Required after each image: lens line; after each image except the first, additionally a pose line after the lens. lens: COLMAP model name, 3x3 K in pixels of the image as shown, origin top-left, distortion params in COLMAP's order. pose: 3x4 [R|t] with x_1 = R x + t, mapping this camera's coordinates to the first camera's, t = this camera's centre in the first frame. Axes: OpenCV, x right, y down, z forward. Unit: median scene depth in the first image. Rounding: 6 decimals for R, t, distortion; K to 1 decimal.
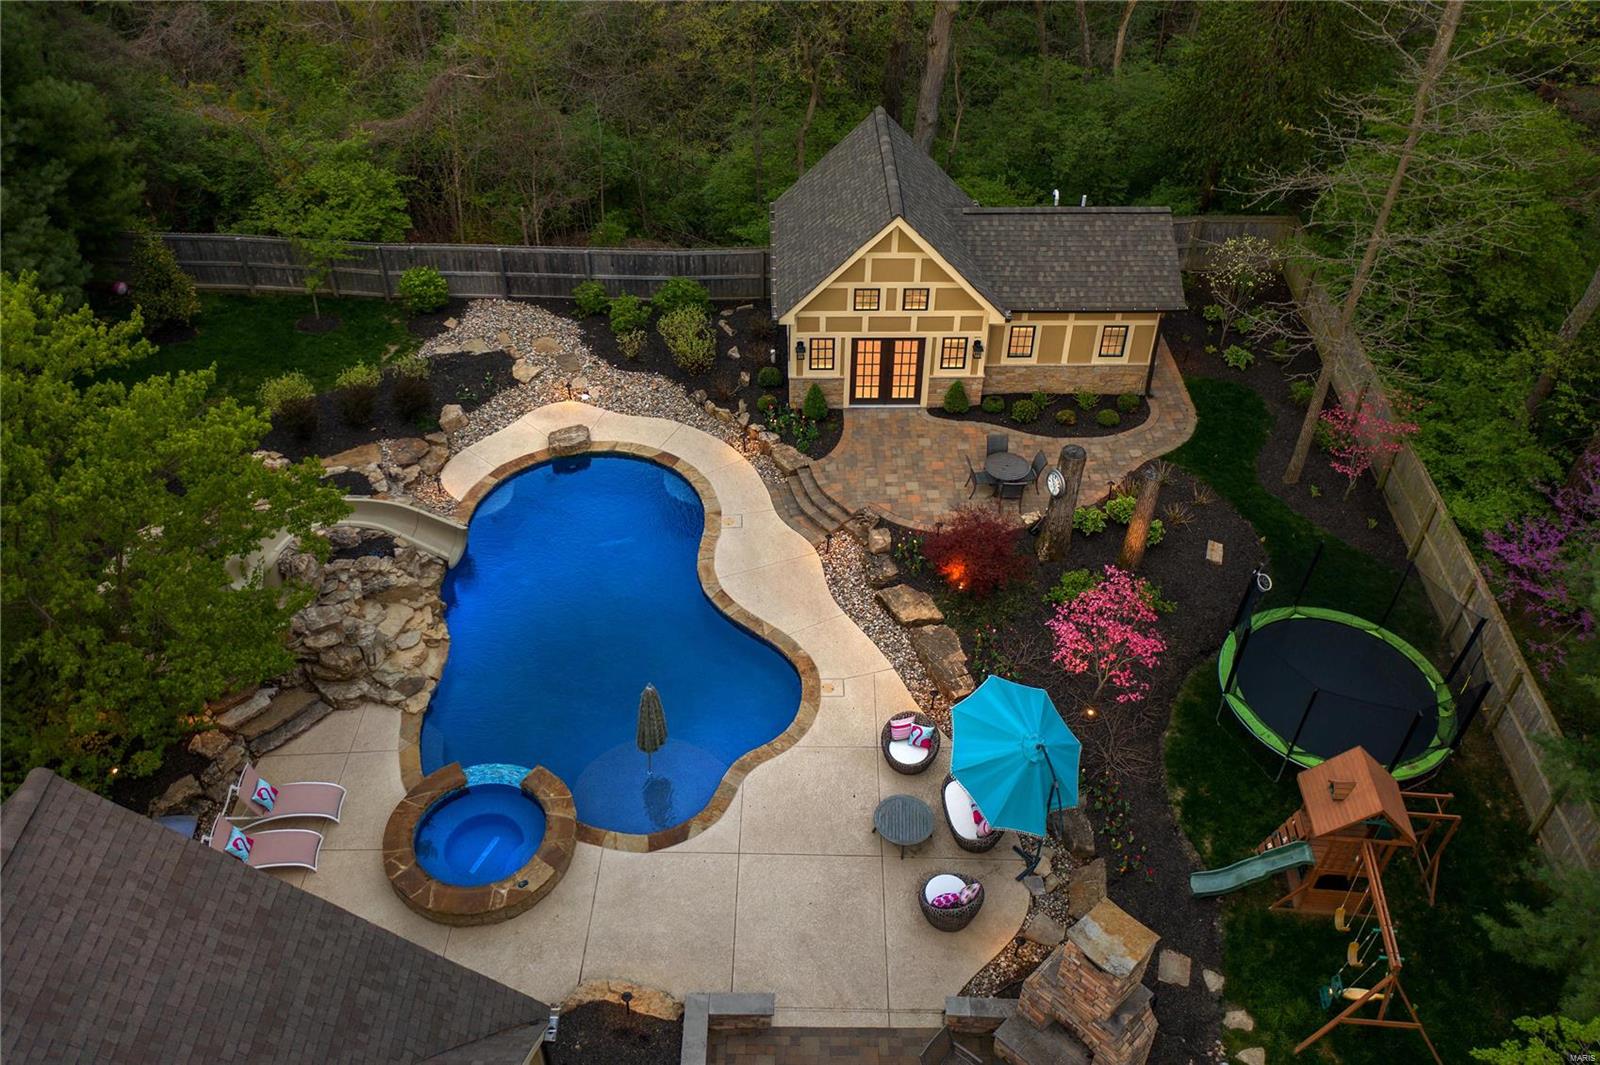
lens RADIAL K [[1268.8, 0, 799.0], [0, 1268.8, 530.1], [0, 0, 1]] dist [-0.009675, -0.002395]
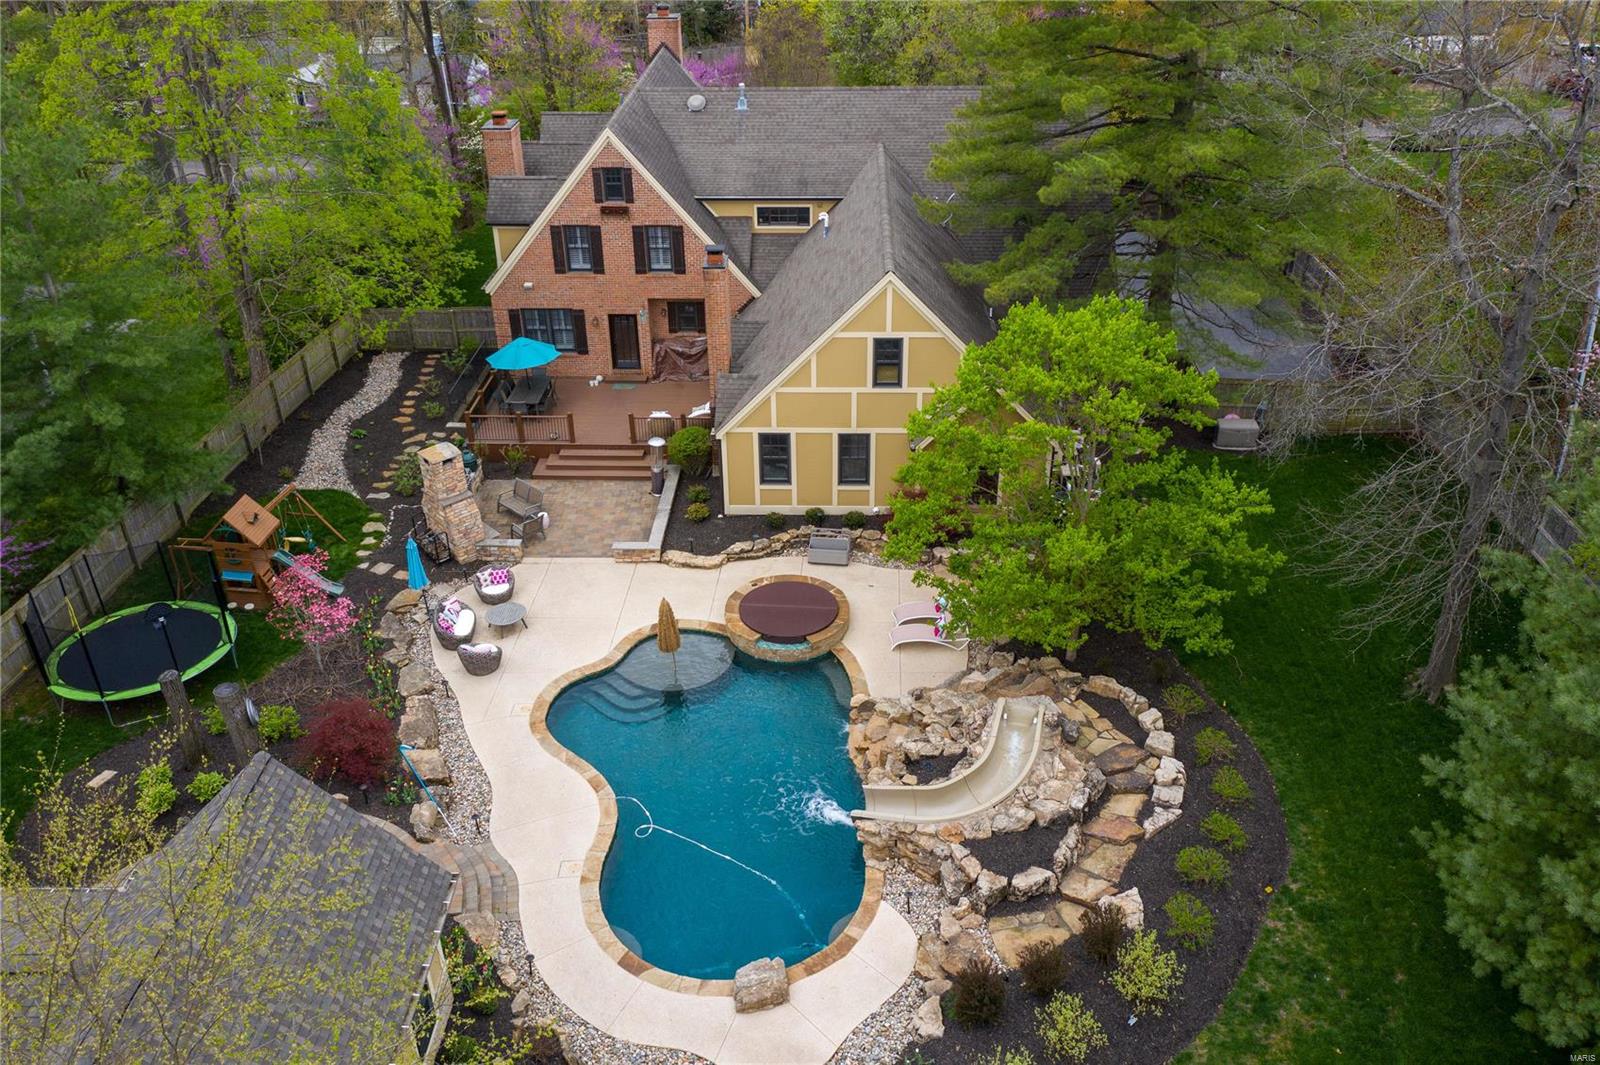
lens RADIAL K [[1265.0, 0, 806.4], [0, 1265.0, 526.8], [0, 0, 1]] dist [-0.004071, 0.006804]
pose [[-0.999311, -0.017069, 0.032964, -0.234052], [0.025670, 0.323713, 0.945807, -0.885589], [-0.026815, 0.946001, -0.323052, 1.011316]]
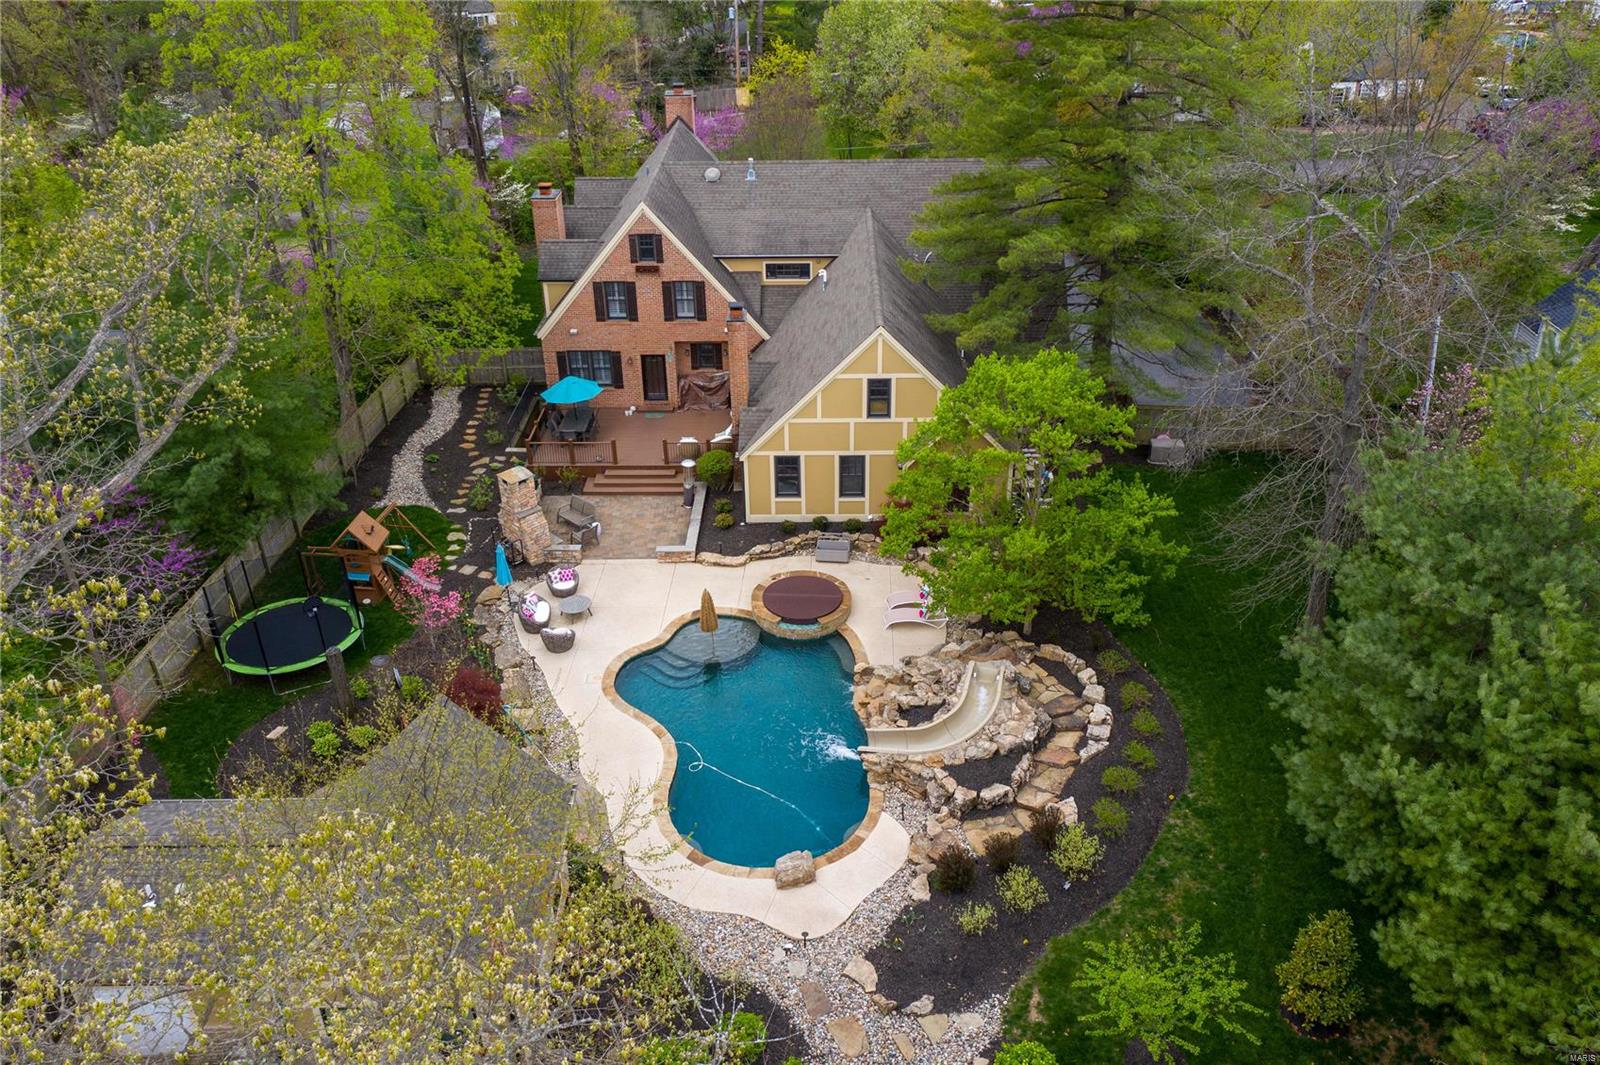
lens RADIAL K [[1265.0, 0, 806.4], [0, 1265.0, 526.8], [0, 0, 1]] dist [-0.004071, 0.006804]
pose [[-0.999797, -0.005105, 0.019486, -0.214317], [0.016710, 0.329976, 0.943841, -1.140543], [-0.011248, 0.943976, -0.329824, 1.103292]]
